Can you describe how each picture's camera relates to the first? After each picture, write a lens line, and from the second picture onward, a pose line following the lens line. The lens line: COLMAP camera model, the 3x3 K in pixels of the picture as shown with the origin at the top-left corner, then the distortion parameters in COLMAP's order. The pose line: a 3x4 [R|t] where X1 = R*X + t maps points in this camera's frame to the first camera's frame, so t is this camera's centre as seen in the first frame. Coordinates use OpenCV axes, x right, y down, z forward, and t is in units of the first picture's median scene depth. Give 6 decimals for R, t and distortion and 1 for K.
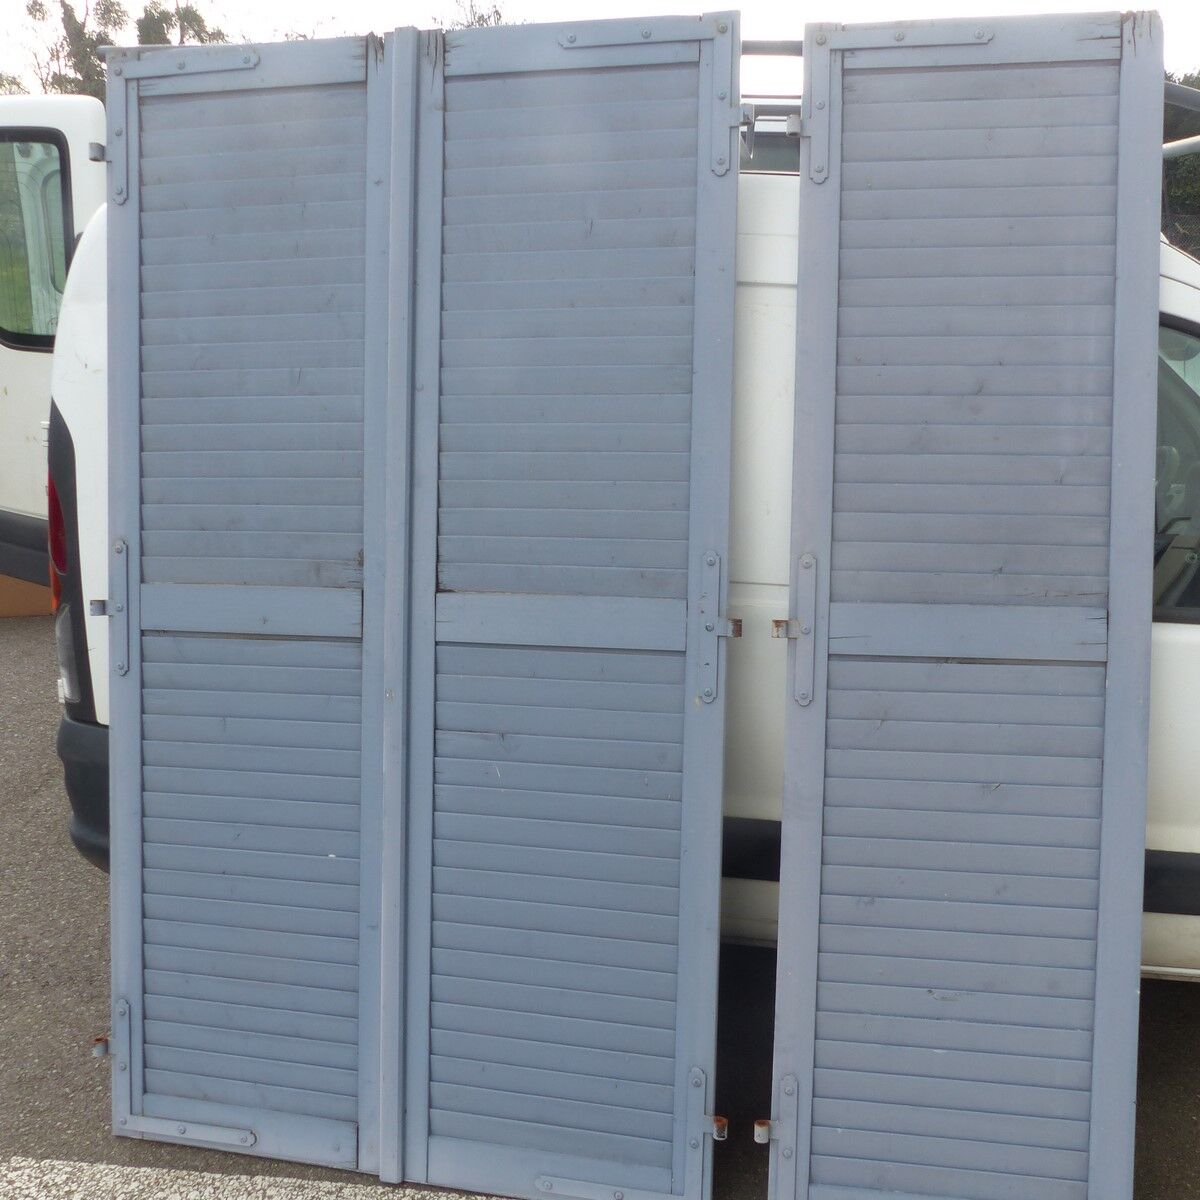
lens RADIAL K [[1289.6, 0, 600.0], [0, 1289.6, 600.0], [0, 0, 1]] dist [0.091191, -0.023426]
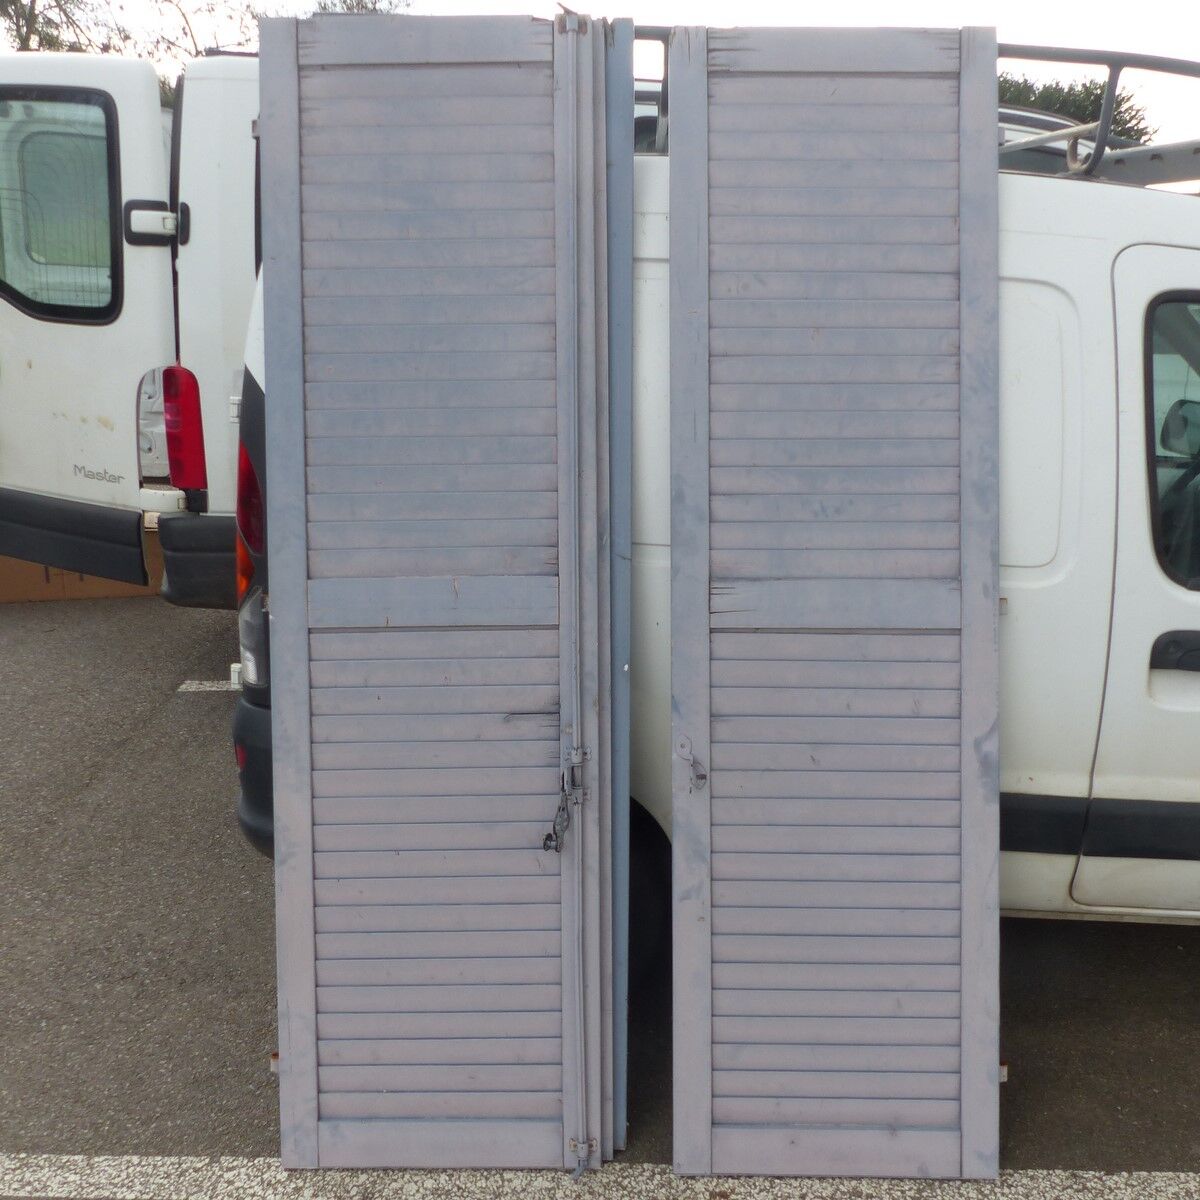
lens RADIAL K [[1280.0, 0, 619.0], [0, 1280.0, 588.0], [0, 0, 1]] dist [-0.008988, 0.023296]
pose [[0.986083, -0.008674, 0.166027, -0.314048], [0.006627, 0.999895, 0.012882, -0.007288], [-0.166122, -0.011603, 0.986037, 0.035132]]
